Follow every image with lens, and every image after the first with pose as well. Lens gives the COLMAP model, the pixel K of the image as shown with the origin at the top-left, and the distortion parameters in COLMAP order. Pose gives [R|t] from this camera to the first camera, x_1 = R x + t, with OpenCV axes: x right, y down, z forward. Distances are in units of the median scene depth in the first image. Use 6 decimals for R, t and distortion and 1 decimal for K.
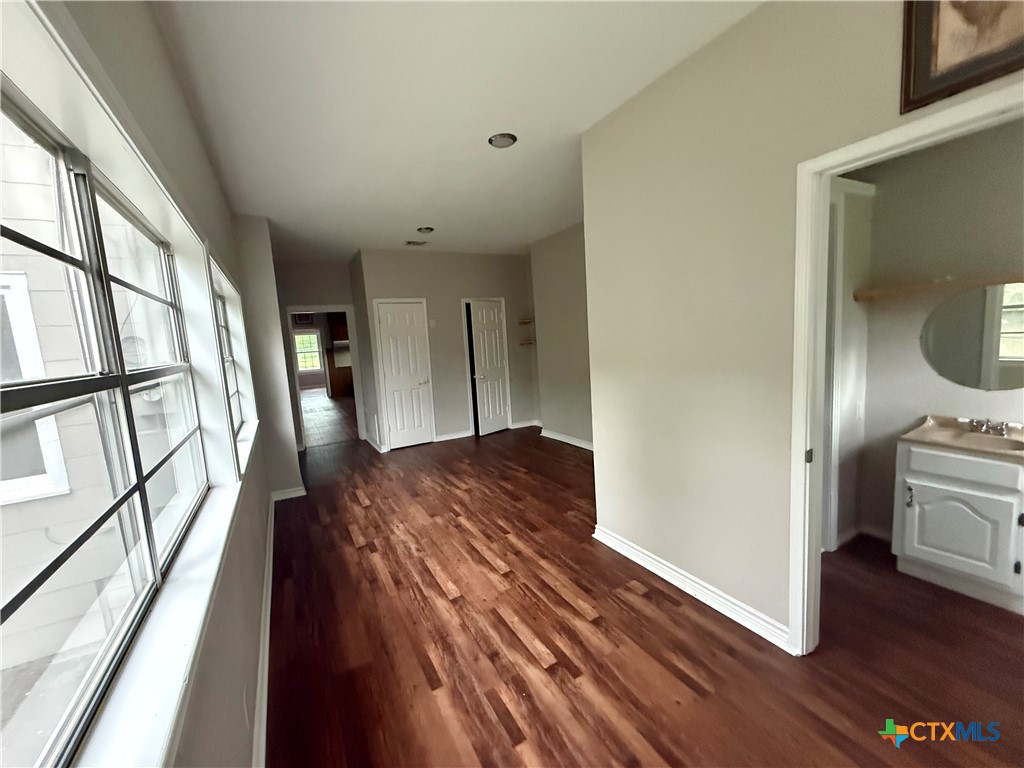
lens RADIAL K [[407.3, 0, 513.0], [0, 407.3, 385.1], [0, 0, 1]] dist [0.003263, -0.000013]
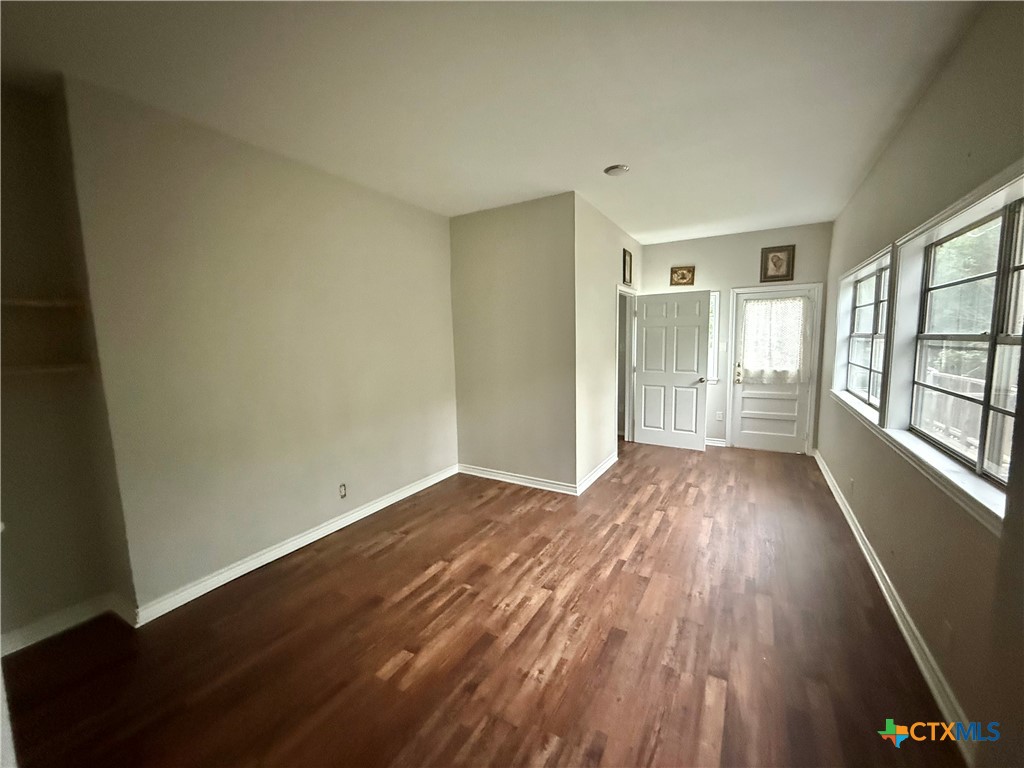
lens RADIAL K [[407.3, 0, 512.7], [0, 407.3, 381.3], [0, 0, 1]] dist [0.003263, -0.000013]
pose [[-0.490395, -0.017161, 0.871331, -0.661015], [0.155668, 0.982002, 0.106952, -0.124016], [-0.857485, 0.188087, -0.478898, 1.397934]]
